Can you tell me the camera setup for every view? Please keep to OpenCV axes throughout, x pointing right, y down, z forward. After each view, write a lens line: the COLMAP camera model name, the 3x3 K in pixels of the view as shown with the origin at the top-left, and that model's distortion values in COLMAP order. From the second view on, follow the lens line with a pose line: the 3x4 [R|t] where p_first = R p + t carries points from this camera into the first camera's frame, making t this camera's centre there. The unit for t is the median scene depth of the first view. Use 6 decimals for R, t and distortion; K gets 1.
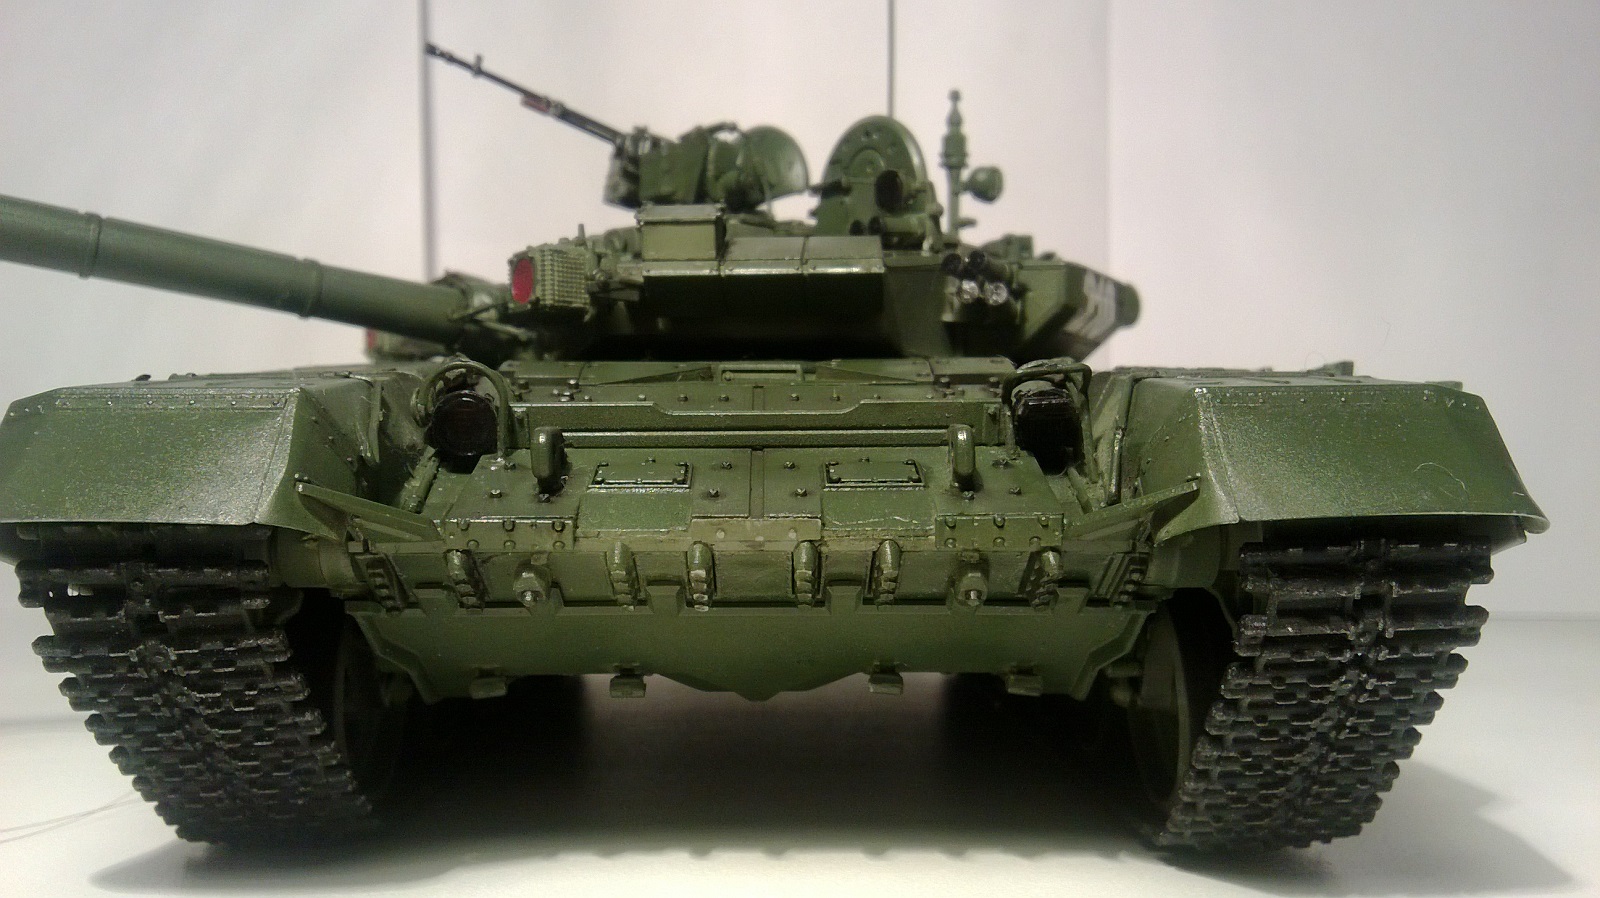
lens RADIAL K [[1414.5, 0, 800.0], [0, 1414.5, 449.0], [0, 0, 1]] dist [0.149425, -0.332347]
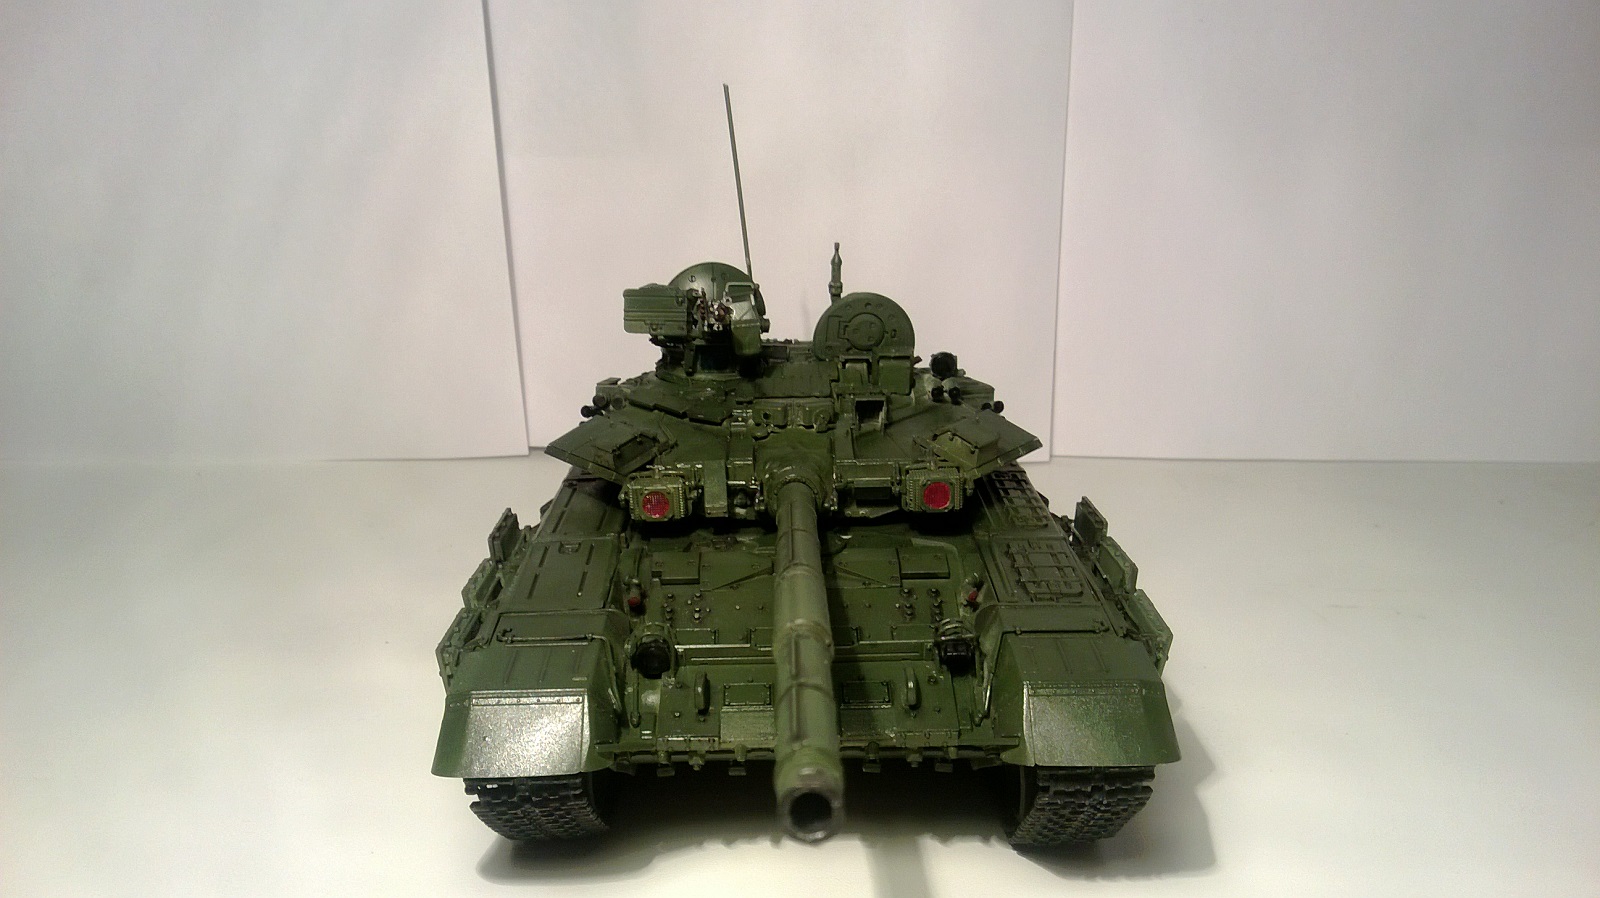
lens RADIAL K [[1414.5, 0, 800.0], [0, 1414.5, 449.0], [0, 0, 1]] dist [0.149425, -0.332347]
pose [[0.999967, -0.007806, 0.002343, -0.042714], [0.006811, 0.958300, 0.285684, -0.896480], [-0.004475, -0.285658, 0.958321, -0.812790]]
